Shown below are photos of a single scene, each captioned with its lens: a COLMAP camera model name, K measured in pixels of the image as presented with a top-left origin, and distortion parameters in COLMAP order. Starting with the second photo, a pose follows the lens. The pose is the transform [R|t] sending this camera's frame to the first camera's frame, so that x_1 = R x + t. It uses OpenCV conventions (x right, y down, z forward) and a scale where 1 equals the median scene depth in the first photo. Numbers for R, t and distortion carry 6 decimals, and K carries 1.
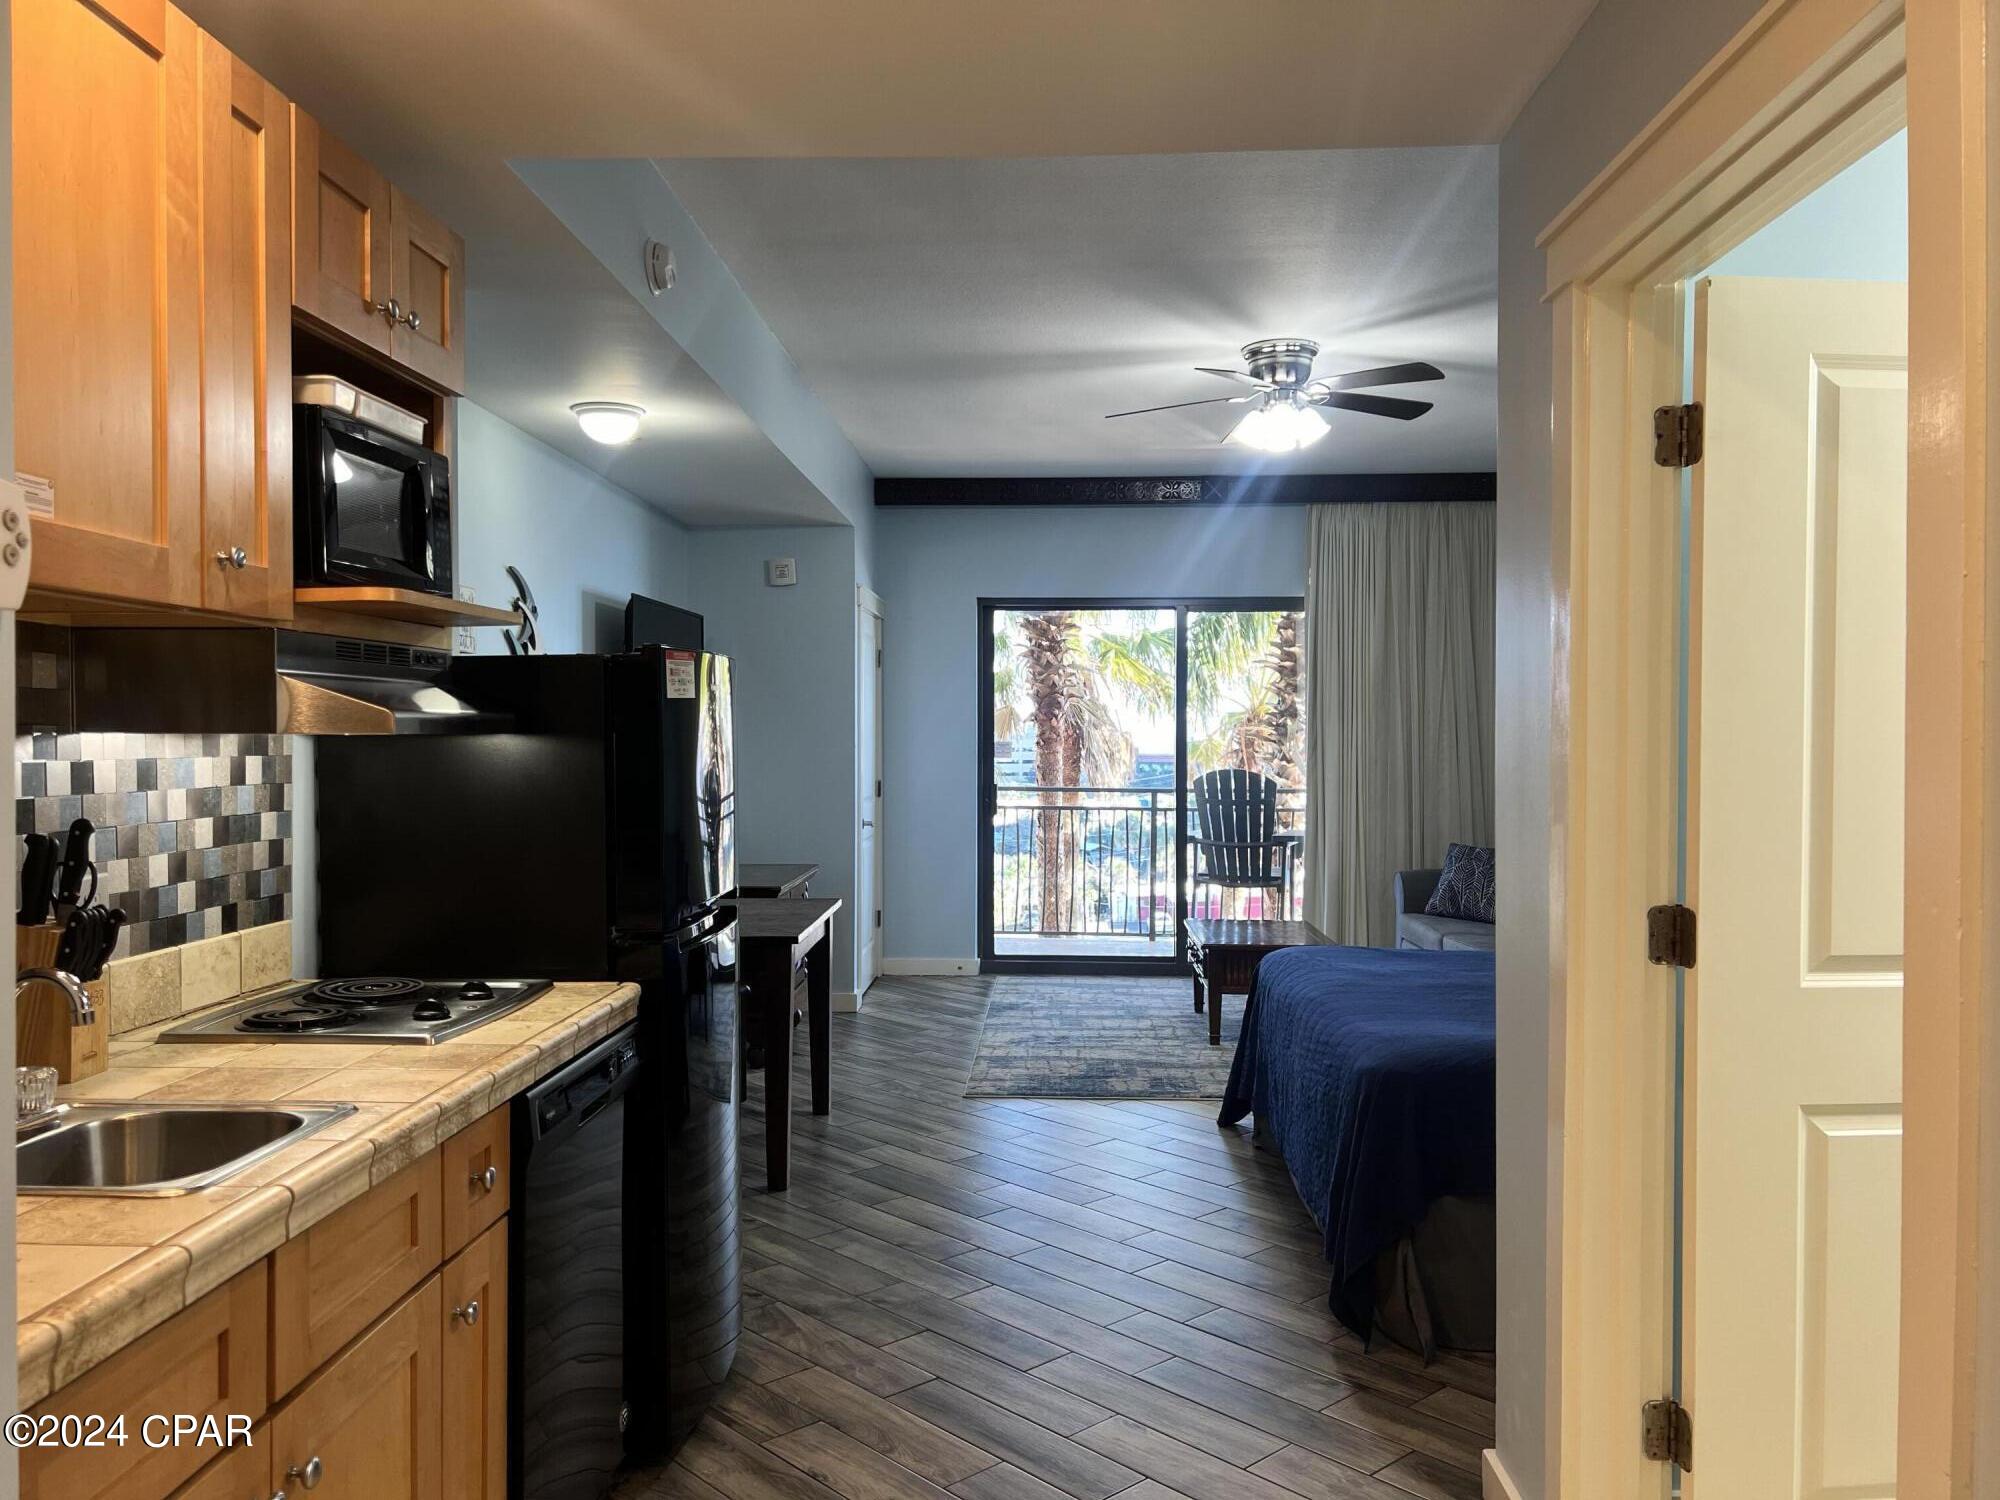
lens RADIAL K [[1525.1, 0, 1001.0], [0, 1525.1, 761.9], [0, 0, 1]] dist [-0.000342, -0.000049]
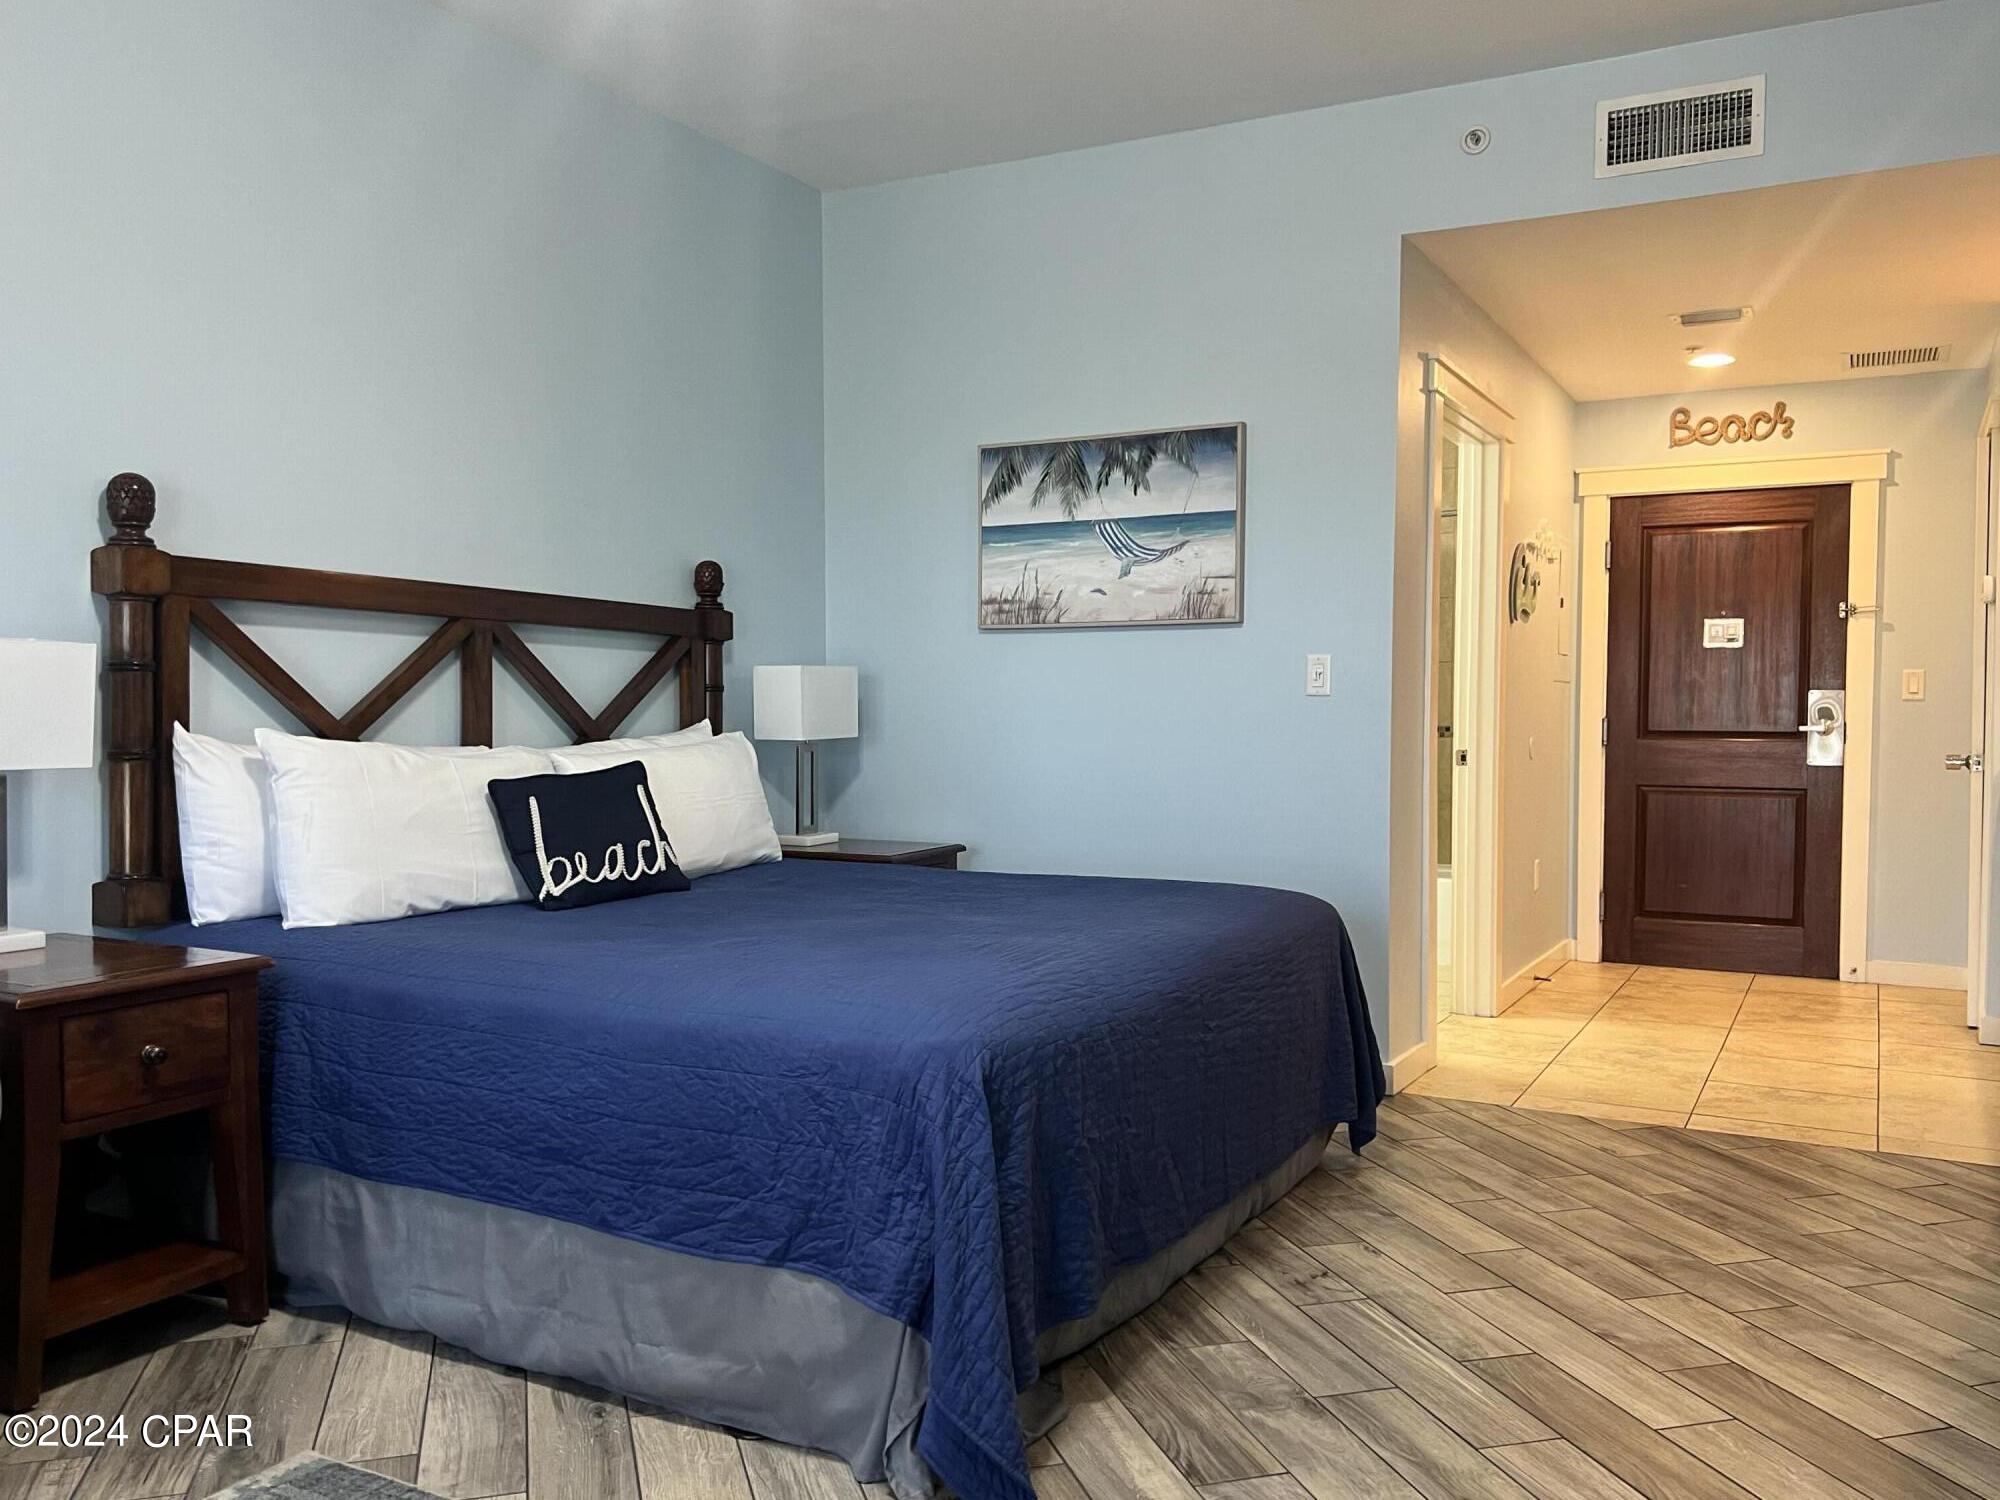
lens RADIAL K [[1641.0, 0, 1004.0], [0, 1641.0, 756.0], [0, 0, 1]] dist [0.085808, -0.113402]
pose [[-0.898215, -0.020353, 0.439085, -0.039060], [0.001659, 0.998763, 0.049690, 0.028228], [-0.439553, 0.045360, -0.897071, 1.600645]]
